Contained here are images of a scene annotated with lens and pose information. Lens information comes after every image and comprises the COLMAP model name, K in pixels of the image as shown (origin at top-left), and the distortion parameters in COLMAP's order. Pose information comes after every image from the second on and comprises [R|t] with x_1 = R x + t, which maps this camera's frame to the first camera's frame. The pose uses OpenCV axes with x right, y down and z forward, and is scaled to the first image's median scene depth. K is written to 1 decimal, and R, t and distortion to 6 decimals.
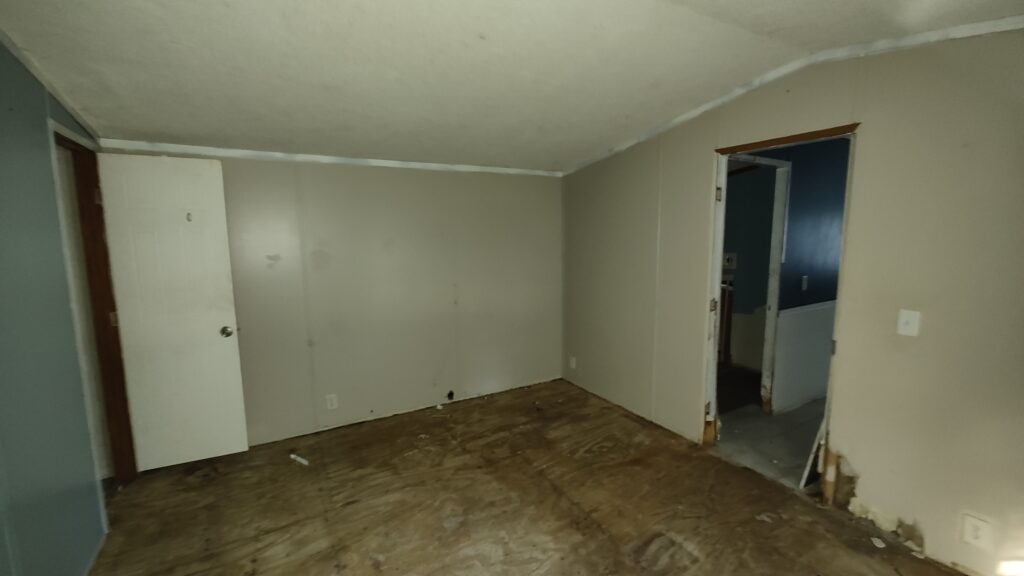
lens RADIAL K [[423.4, 0, 512.0], [0, 423.4, 288.0], [0, 0, 1]] dist [-0.002640, -0.000157]
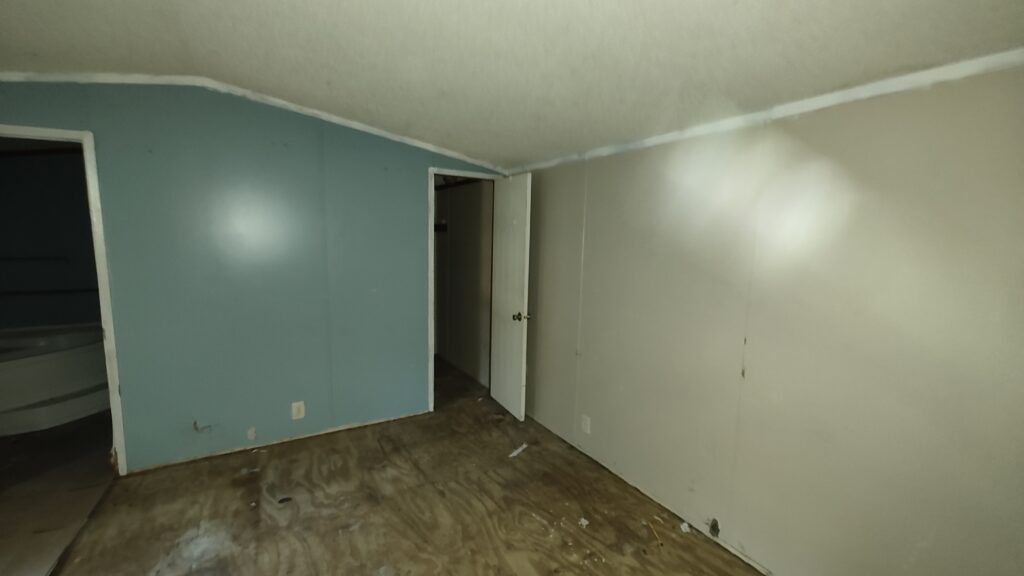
lens RADIAL K [[423.4, 0, 512.0], [0, 423.4, 288.0], [0, 0, 1]] dist [-0.002640, -0.000157]
pose [[0.019796, 0.129087, -0.991436, 0.520318], [-0.151659, 0.980543, 0.124640, -0.126482], [0.988235, 0.147893, 0.038988, 0.934588]]
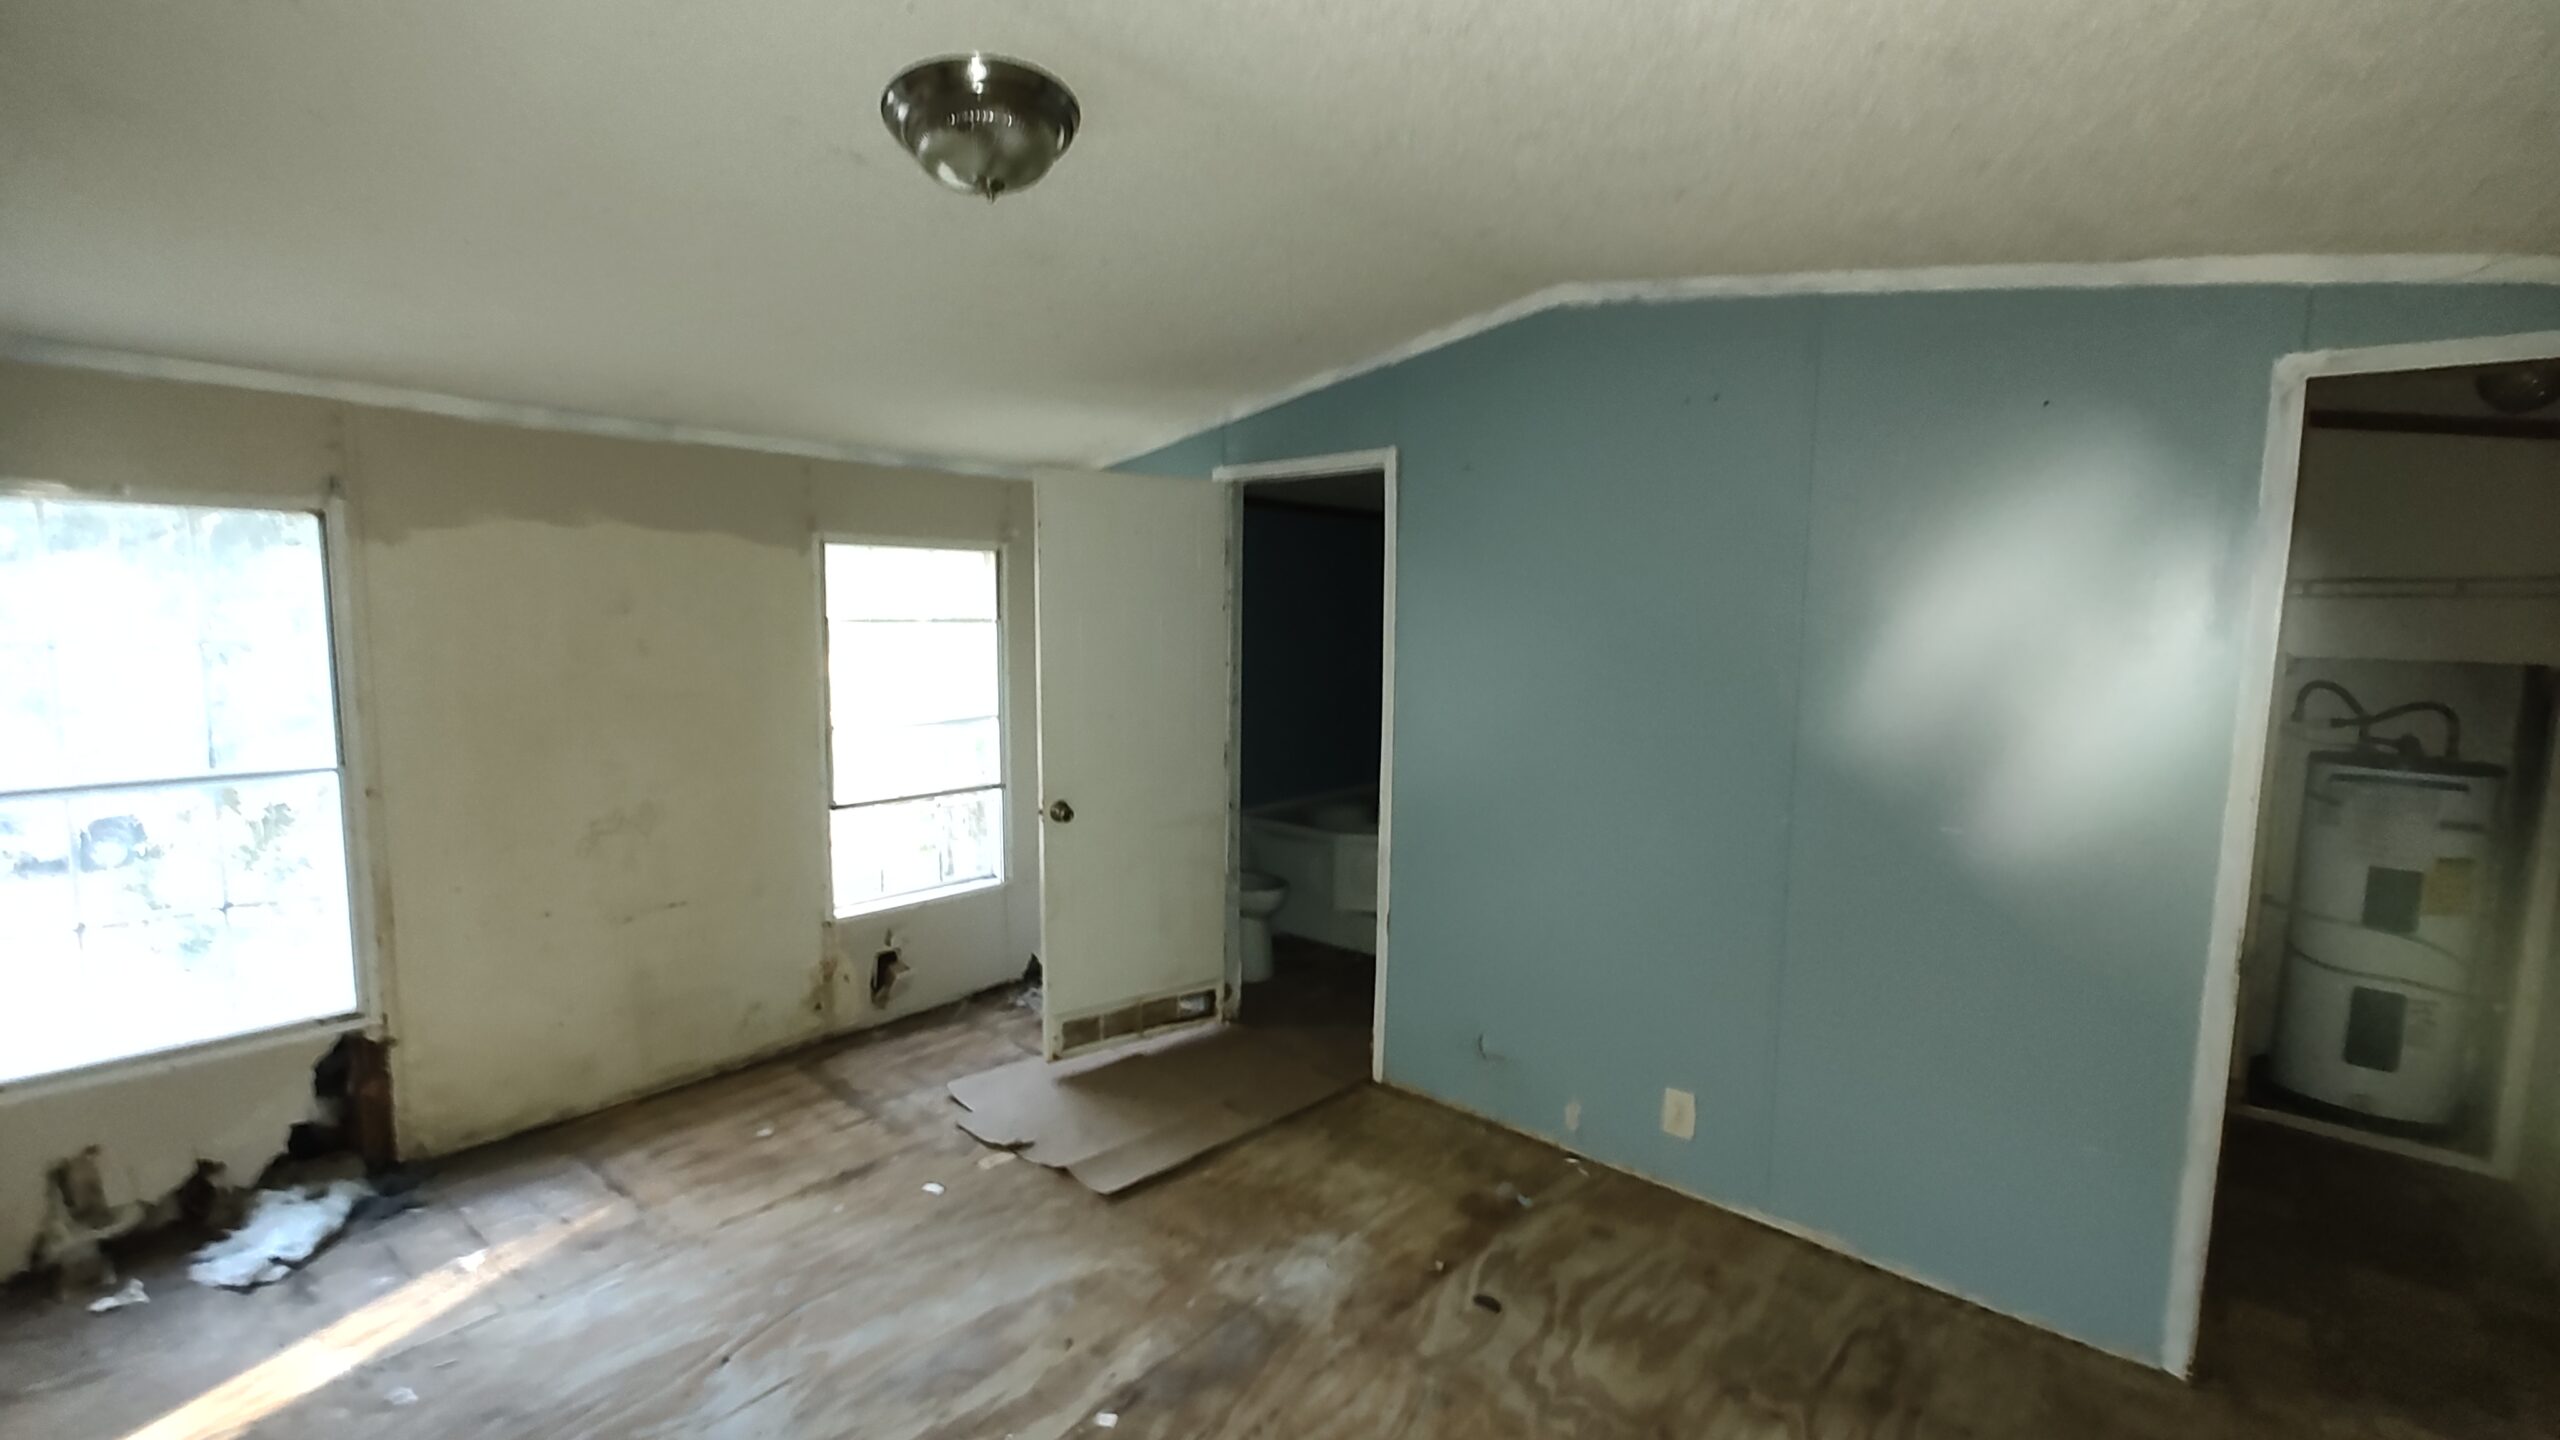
lens RADIAL K [[1058.5, 0, 1280.0], [0, 1058.5, 720.0], [0, 0, 1]] dist [-0.002640, -0.000157]
pose [[-0.948373, 0.018006, -0.316646, 0.126599], [-0.056674, 0.972697, 0.225054, -0.163550], [0.312053, 0.231381, -0.921458, 1.201370]]
